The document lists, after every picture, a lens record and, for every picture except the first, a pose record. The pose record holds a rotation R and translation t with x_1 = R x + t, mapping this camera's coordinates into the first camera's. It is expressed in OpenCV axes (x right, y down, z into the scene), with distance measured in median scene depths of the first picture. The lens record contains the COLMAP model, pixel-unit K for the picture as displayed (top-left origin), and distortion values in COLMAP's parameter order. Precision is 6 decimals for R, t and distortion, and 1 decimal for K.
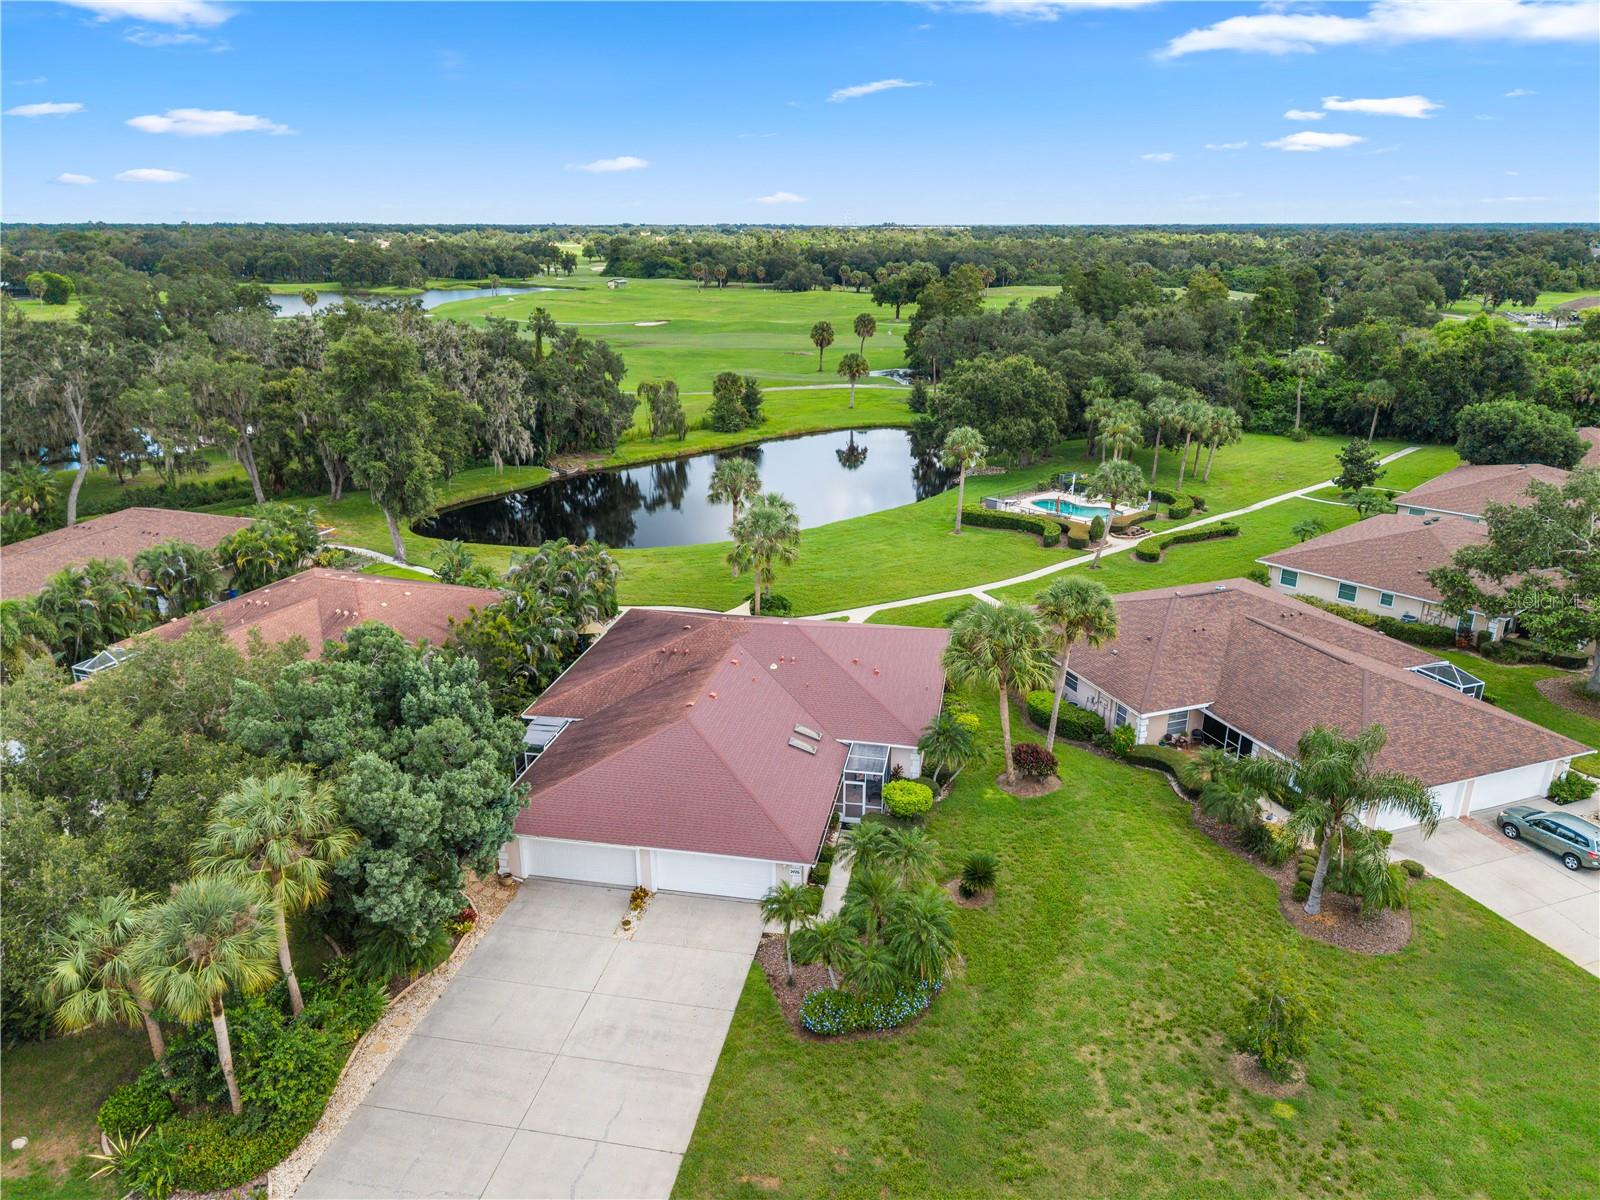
lens RADIAL K [[1070.9, 0, 800.0], [0, 1070.9, 600.0], [0, 0, 1]] dist [0.031526, -0.037213]
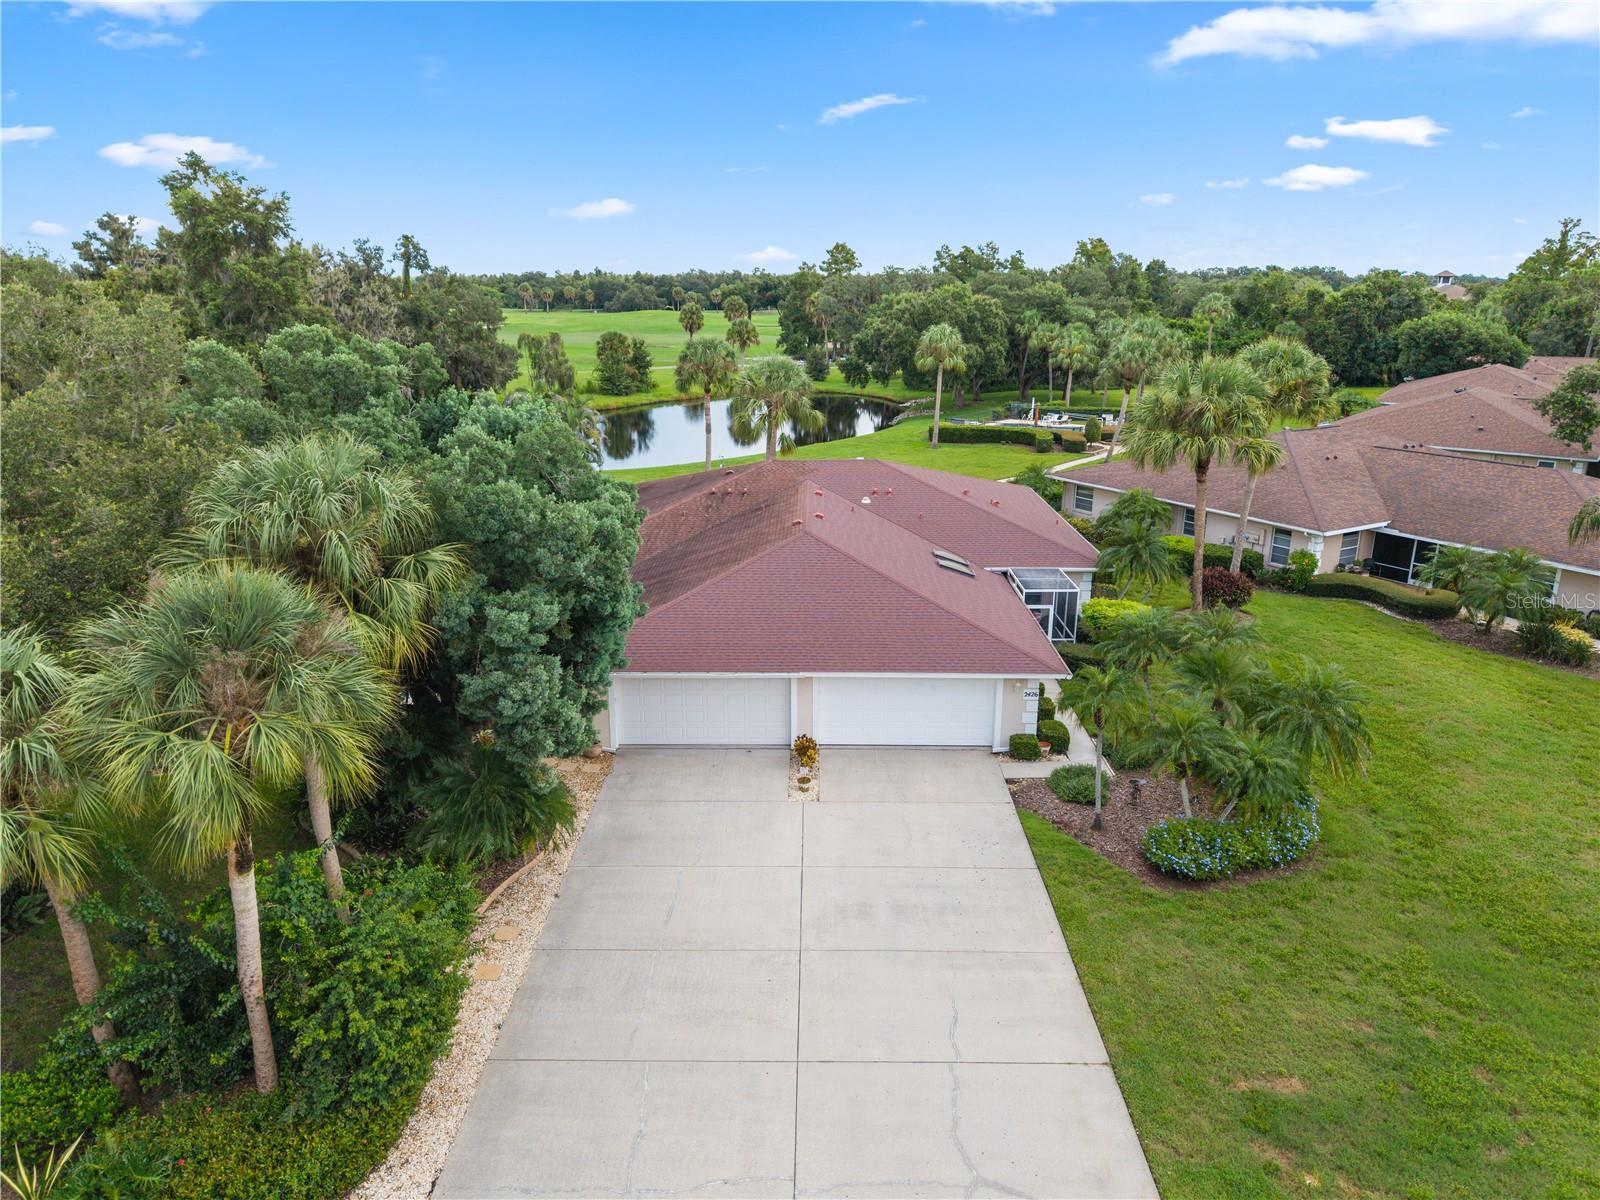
lens RADIAL K [[1070.9, 0, 800.0], [0, 1070.9, 600.0], [0, 0, 1]] dist [0.031526, -0.037213]
pose [[0.984711, -0.049759, 0.166936, -0.269432], [0.057707, 0.997403, -0.043097, 0.218541], [-0.164358, 0.052071, 0.985025, 0.347380]]
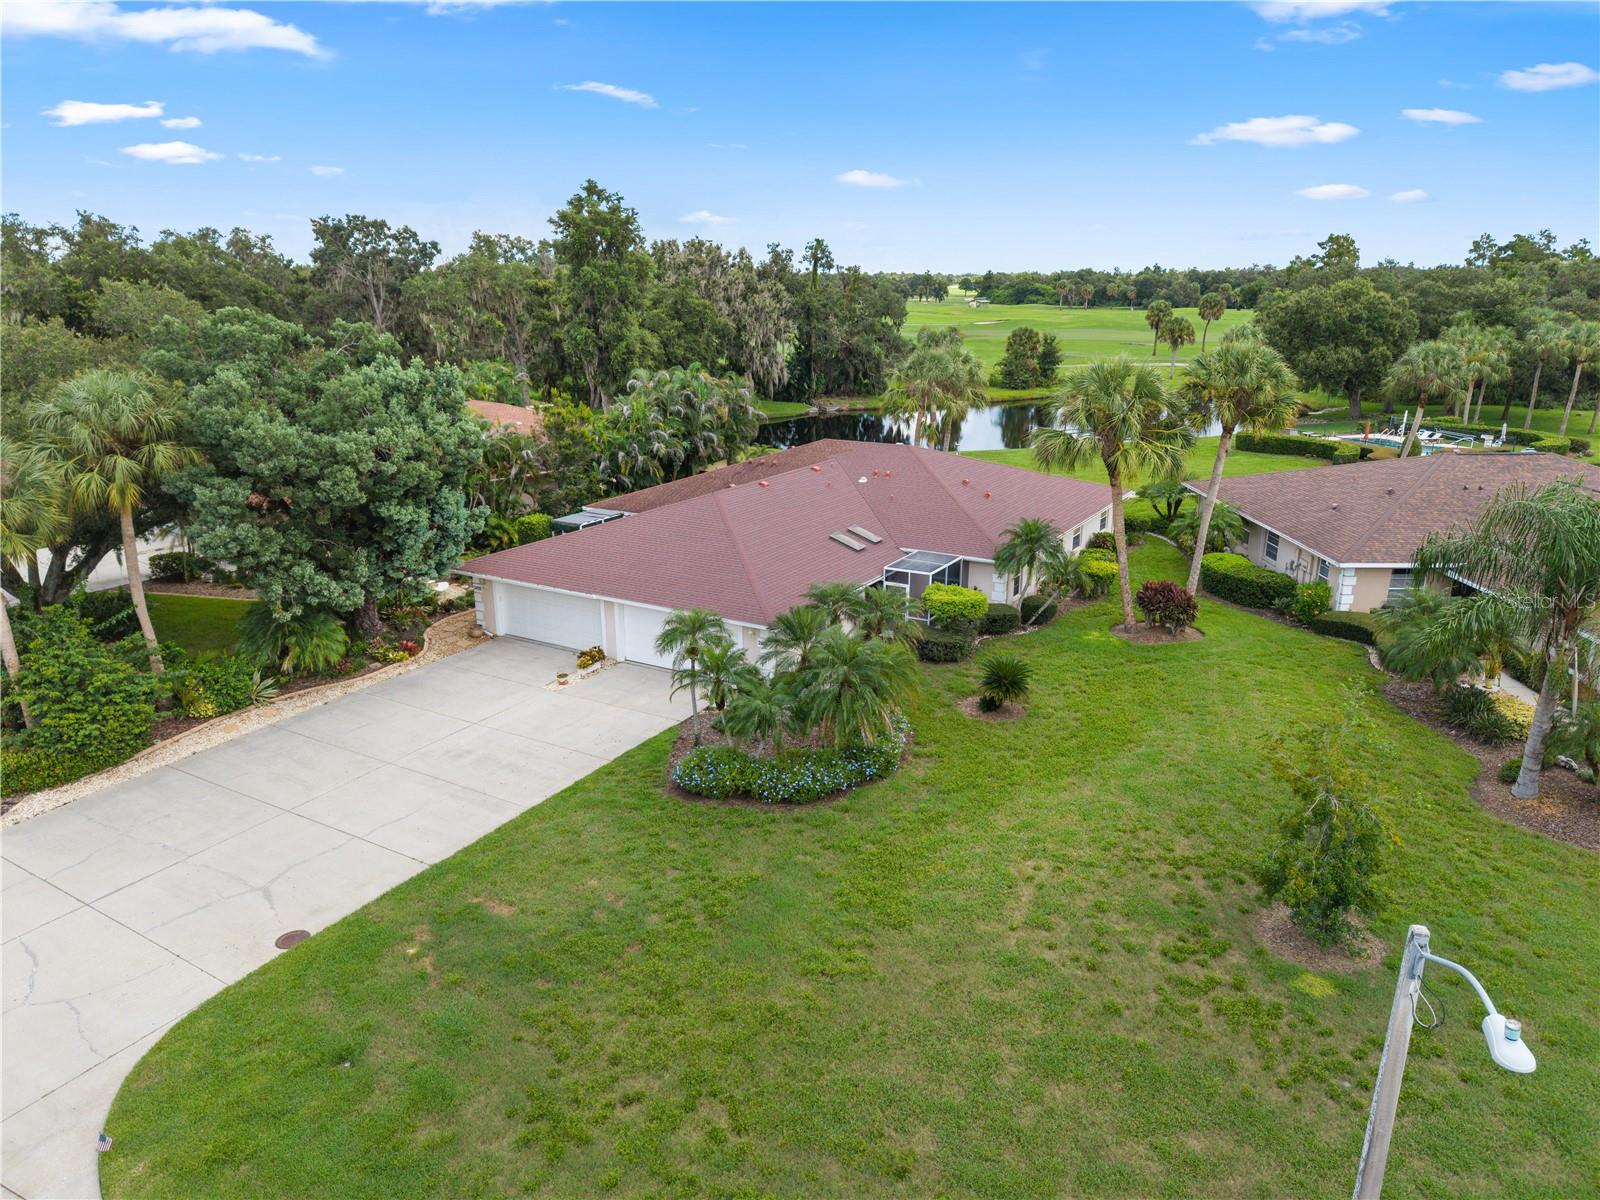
lens RADIAL K [[1070.9, 0, 800.0], [0, 1070.9, 600.0], [0, 0, 1]] dist [0.031526, -0.037213]
pose [[0.939691, 0.095646, -0.328380, 0.280876], [-0.110544, 0.993505, -0.026959, 0.245041], [0.323669, 0.061633, 0.944161, 0.272124]]
